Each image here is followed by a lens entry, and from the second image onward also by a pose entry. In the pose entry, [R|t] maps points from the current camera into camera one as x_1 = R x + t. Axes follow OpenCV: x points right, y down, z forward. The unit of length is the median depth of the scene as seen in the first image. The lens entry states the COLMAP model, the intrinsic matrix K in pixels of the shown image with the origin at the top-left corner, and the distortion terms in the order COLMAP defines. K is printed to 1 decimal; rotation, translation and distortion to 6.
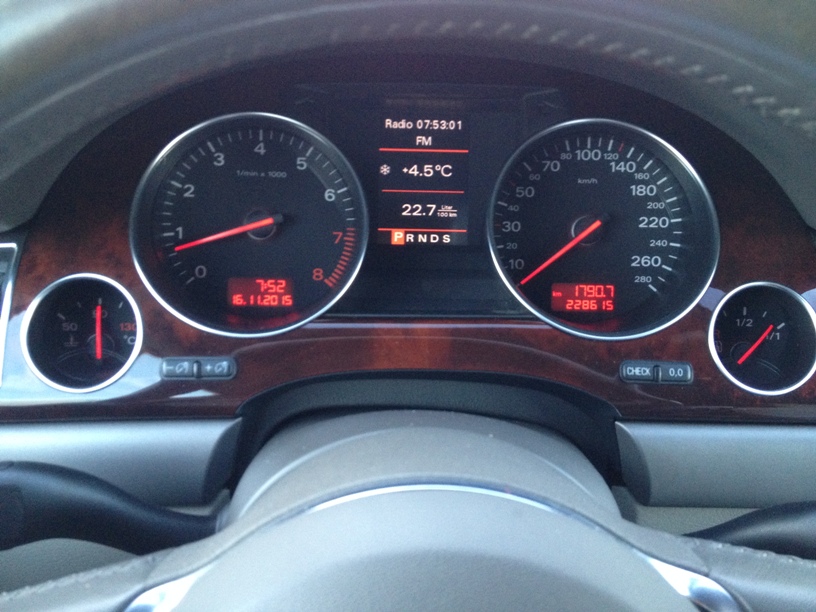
lens RADIAL K [[736.3, 0, 409.4], [0, 736.3, 303.6], [0, 0, 1]] dist [0.083731, -0.016466]
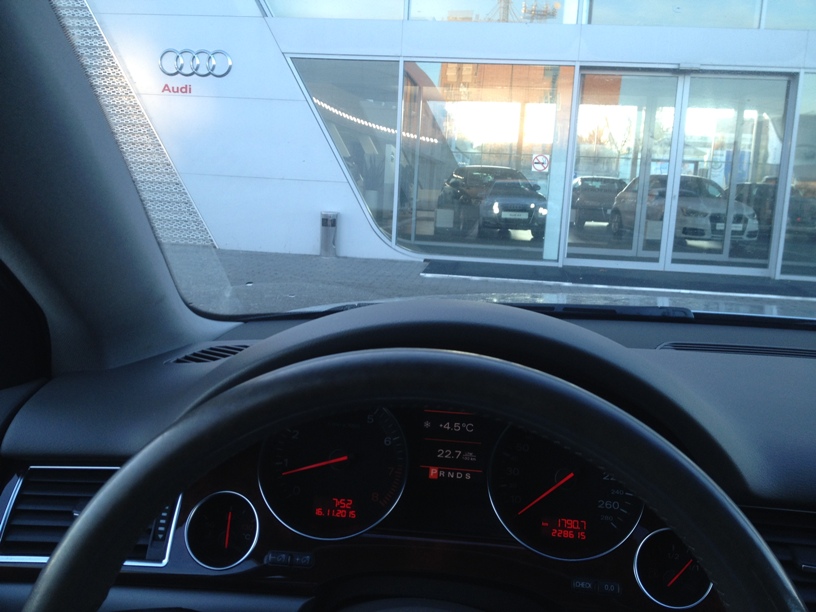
lens RADIAL K [[736.3, 0, 403.9], [0, 736.3, 305.2], [0, 0, 1]] dist [0.083731, -0.016466]
pose [[0.992994, 0.038411, -0.111751, 0.078036], [-0.067217, 0.961398, -0.266826, -0.017727], [0.097189, 0.272468, 0.957244, -0.473772]]
